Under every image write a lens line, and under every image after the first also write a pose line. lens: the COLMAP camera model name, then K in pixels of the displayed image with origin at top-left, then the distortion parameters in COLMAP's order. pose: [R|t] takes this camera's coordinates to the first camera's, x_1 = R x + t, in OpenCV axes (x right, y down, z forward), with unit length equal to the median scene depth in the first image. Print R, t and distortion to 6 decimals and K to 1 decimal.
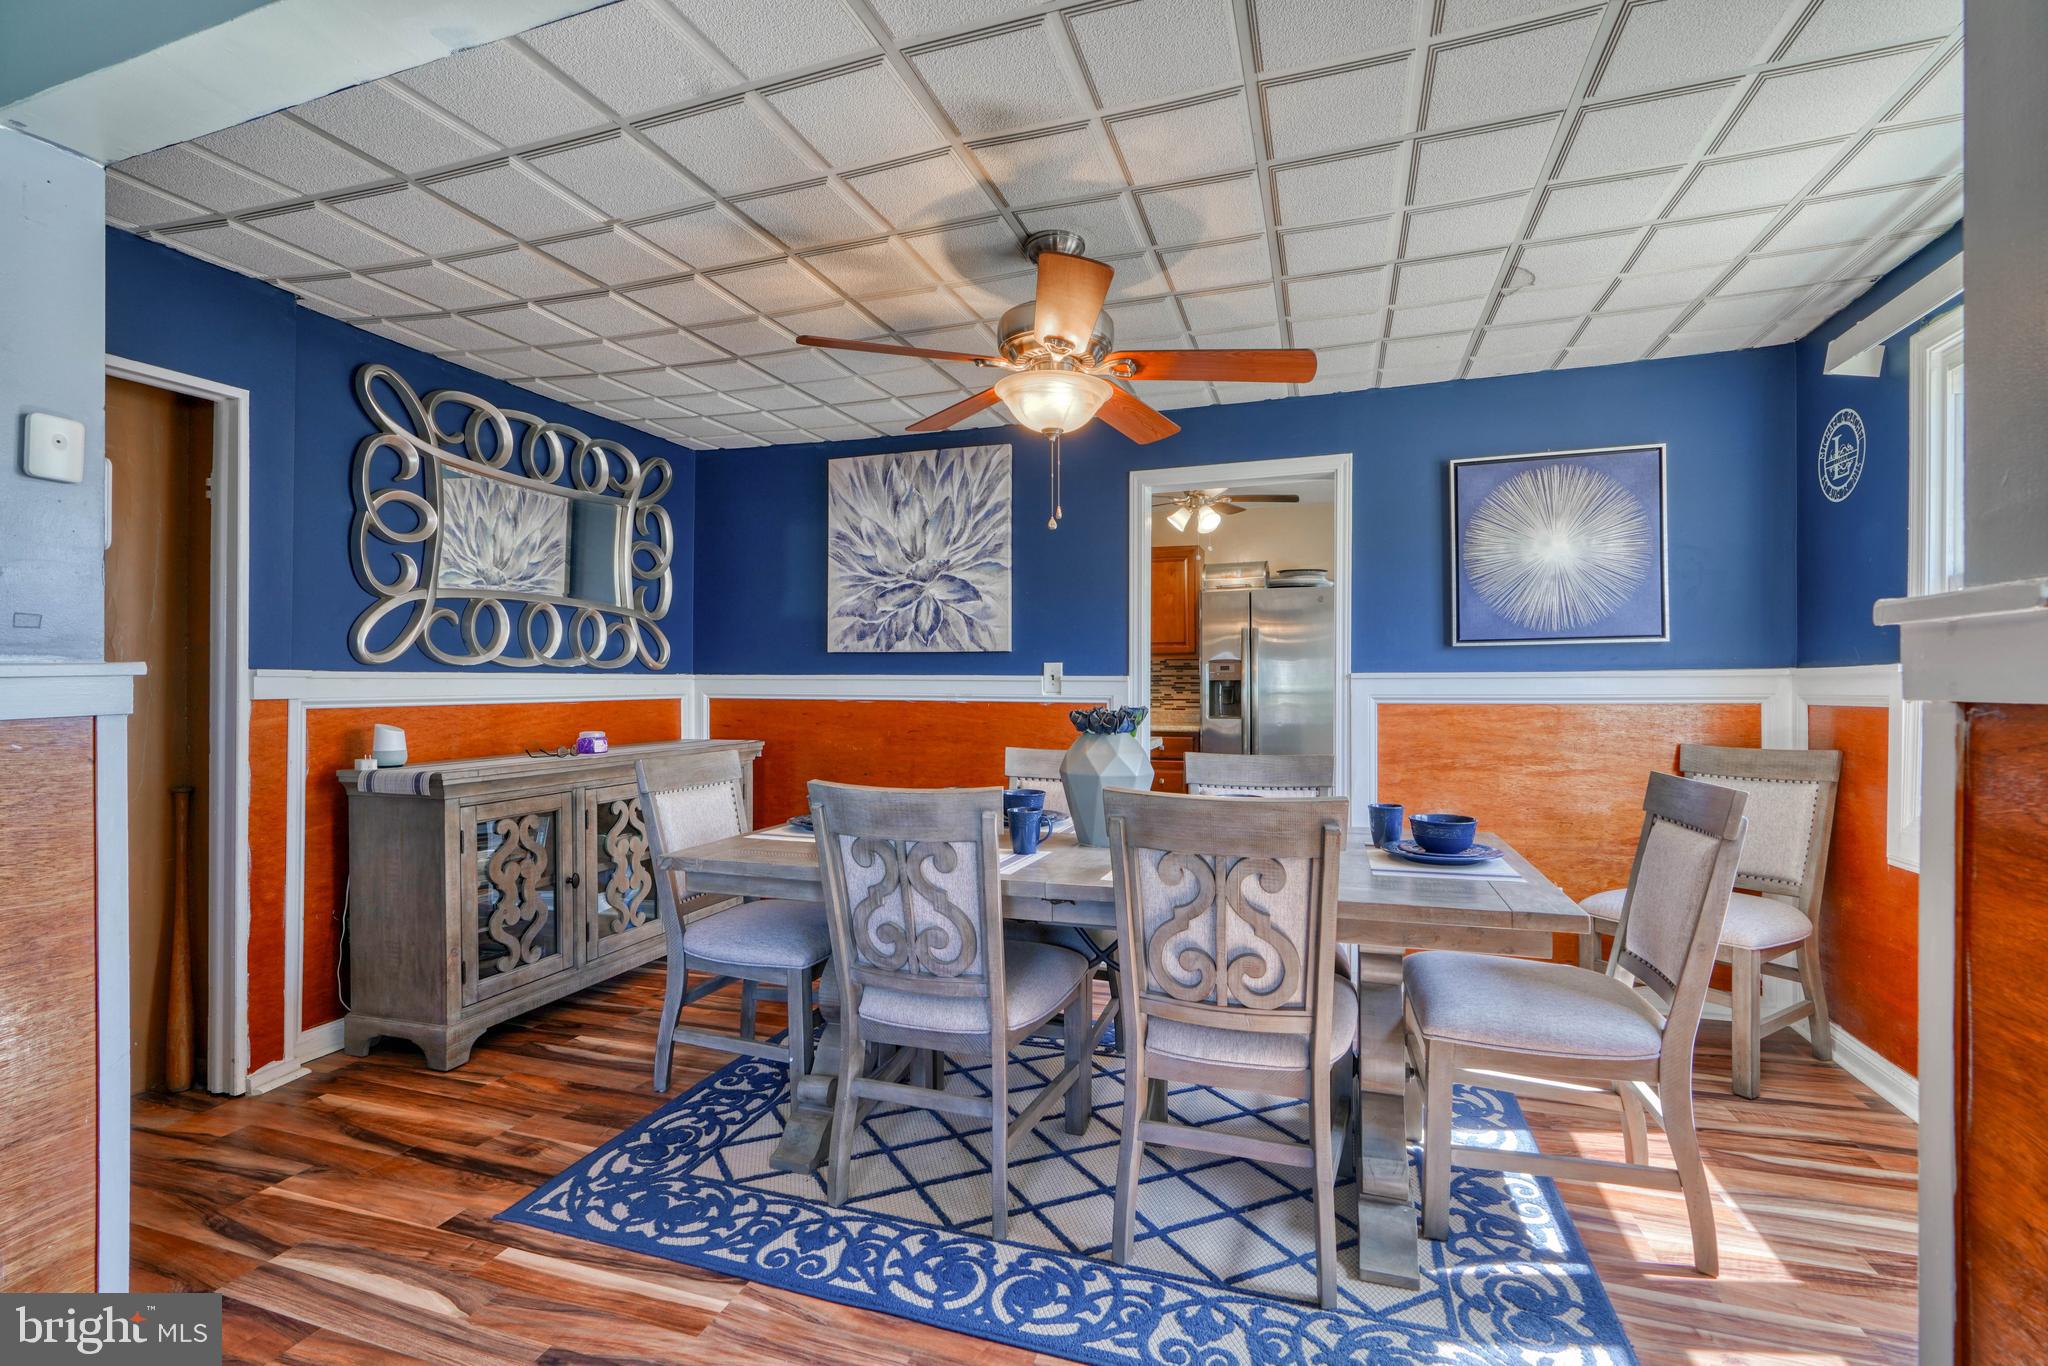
lens RADIAL K [[934.5, 0, 1029.5], [0, 934.5, 670.2], [0, 0, 1]] dist [-0.002228, 0.000867]
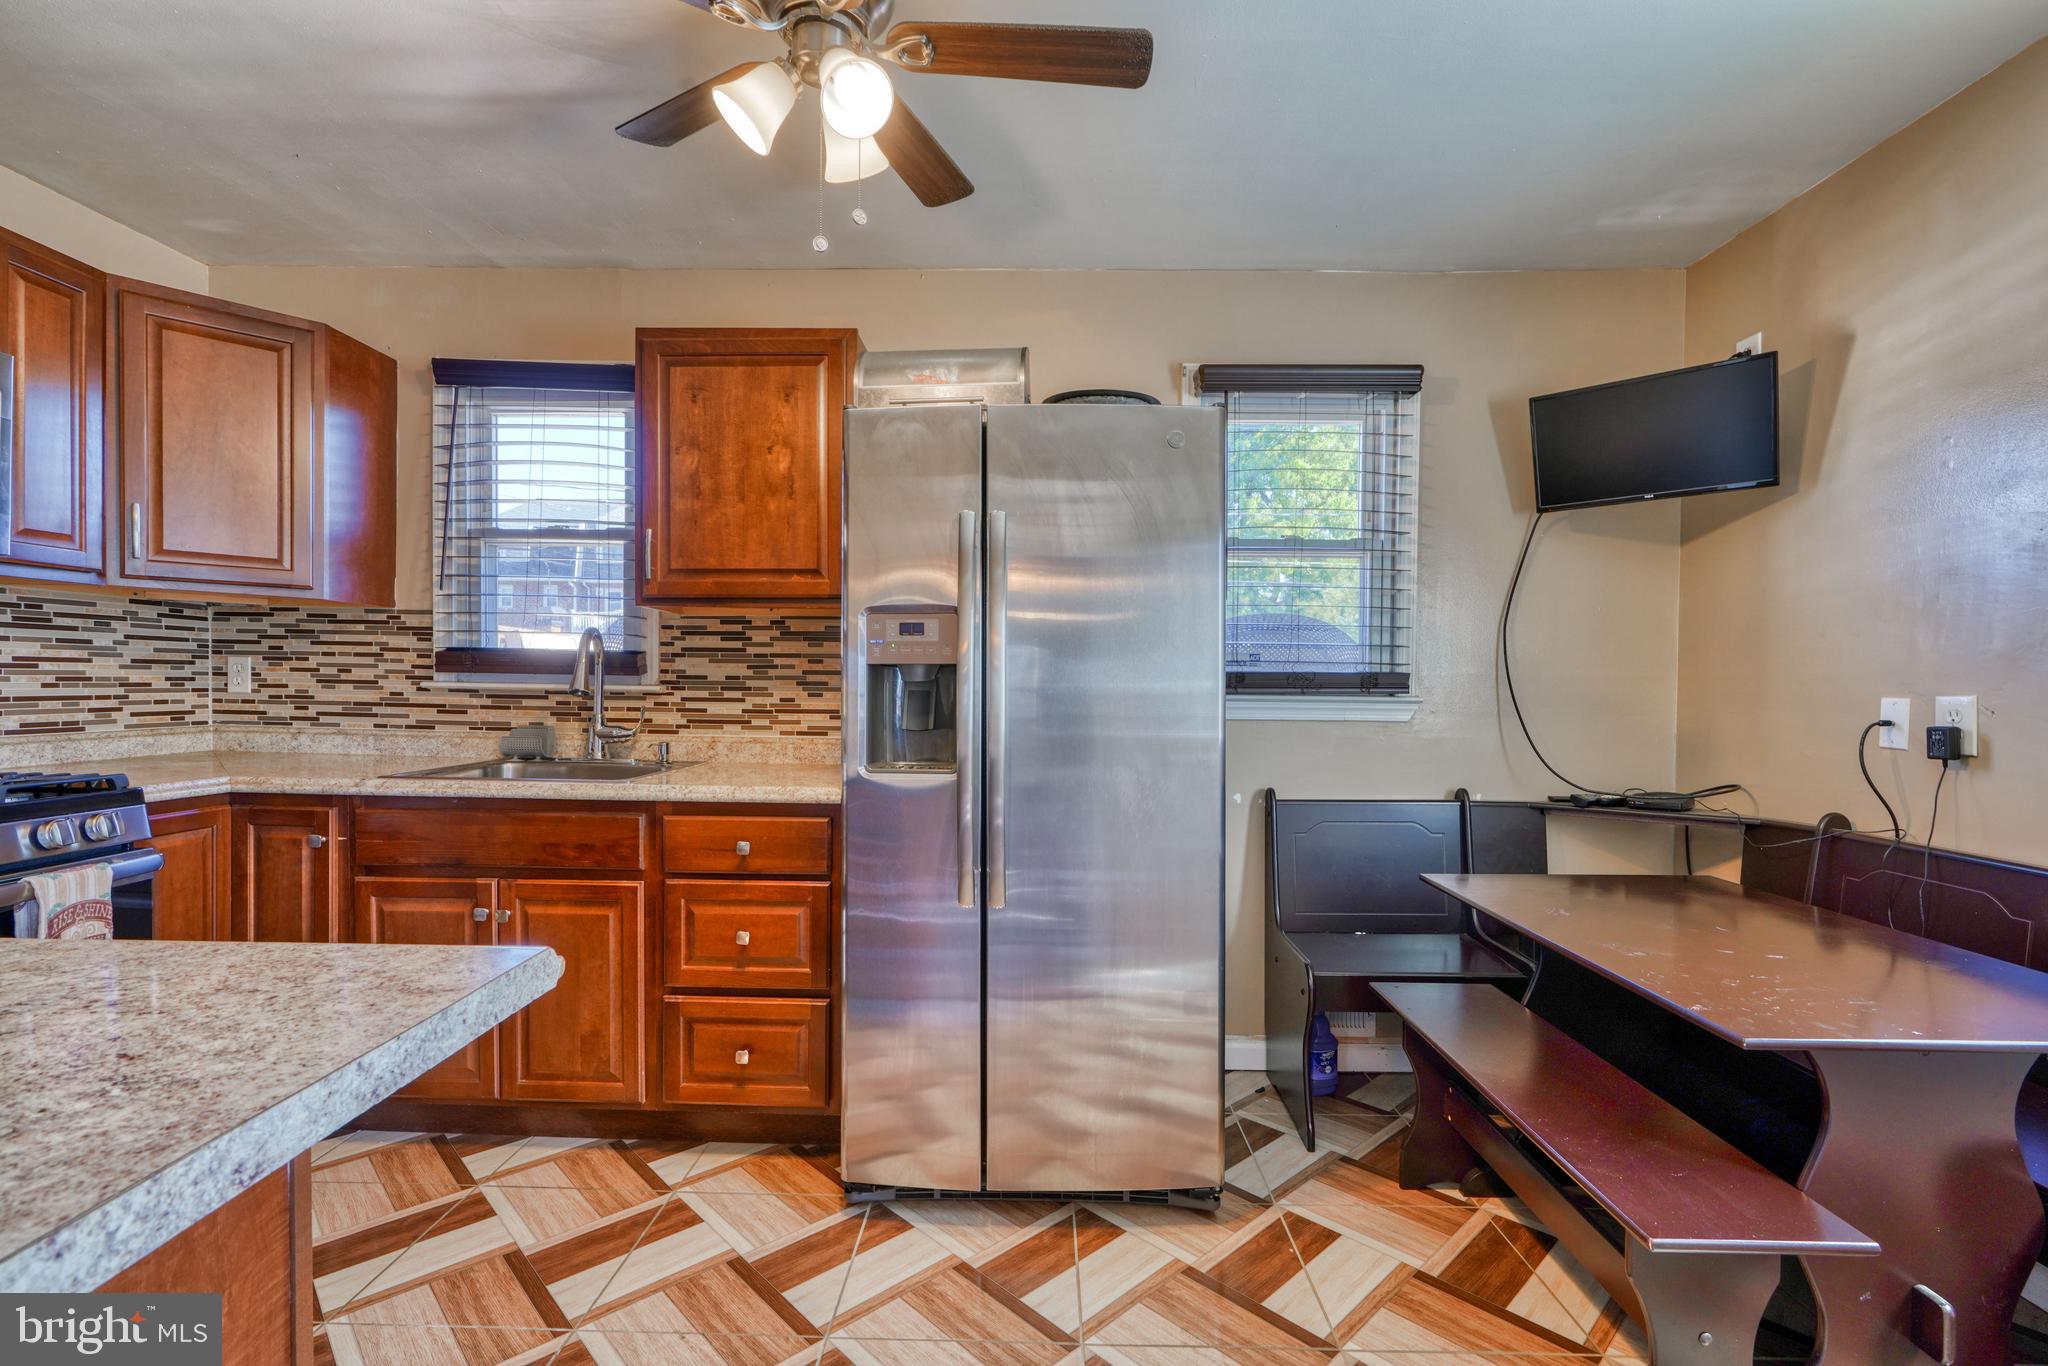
lens RADIAL K [[934.5, 0, 1025.3], [0, 934.5, 686.4], [0, 0, 1]] dist [-0.002228, 0.000867]
pose [[0.958813, 0.002573, 0.284027, 0.143585], [-0.007730, 0.999825, 0.017038, 0.013166], [-0.283934, -0.018532, 0.958665, 0.619196]]
